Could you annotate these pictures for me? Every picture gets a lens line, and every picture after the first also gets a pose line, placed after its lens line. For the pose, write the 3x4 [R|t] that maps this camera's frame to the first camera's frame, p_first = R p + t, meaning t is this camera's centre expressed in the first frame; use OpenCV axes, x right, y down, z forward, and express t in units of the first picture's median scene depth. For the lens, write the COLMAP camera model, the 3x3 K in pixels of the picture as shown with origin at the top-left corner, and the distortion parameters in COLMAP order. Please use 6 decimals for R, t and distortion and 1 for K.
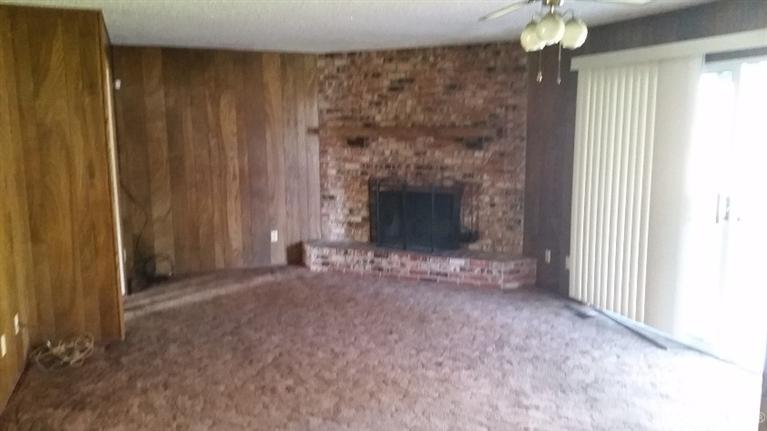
lens RADIAL K [[636.8, 0, 382.2], [0, 636.8, 218.4], [0, 0, 1]] dist [0.177647, -0.379987]
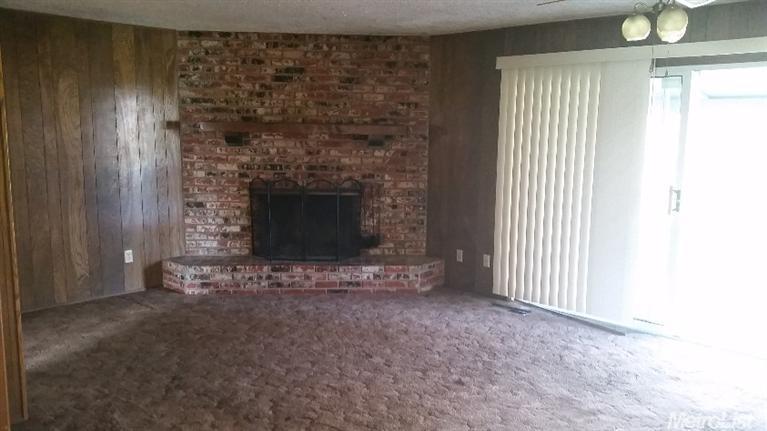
lens RADIAL K [[636.8, 0, 382.2], [0, 636.8, 218.4], [0, 0, 1]] dist [0.177647, -0.379987]
pose [[0.892226, -0.045385, 0.449303, -0.269649], [0.047289, 0.998857, 0.006989, -0.010550], [-0.449106, 0.015012, 0.893352, 0.156631]]
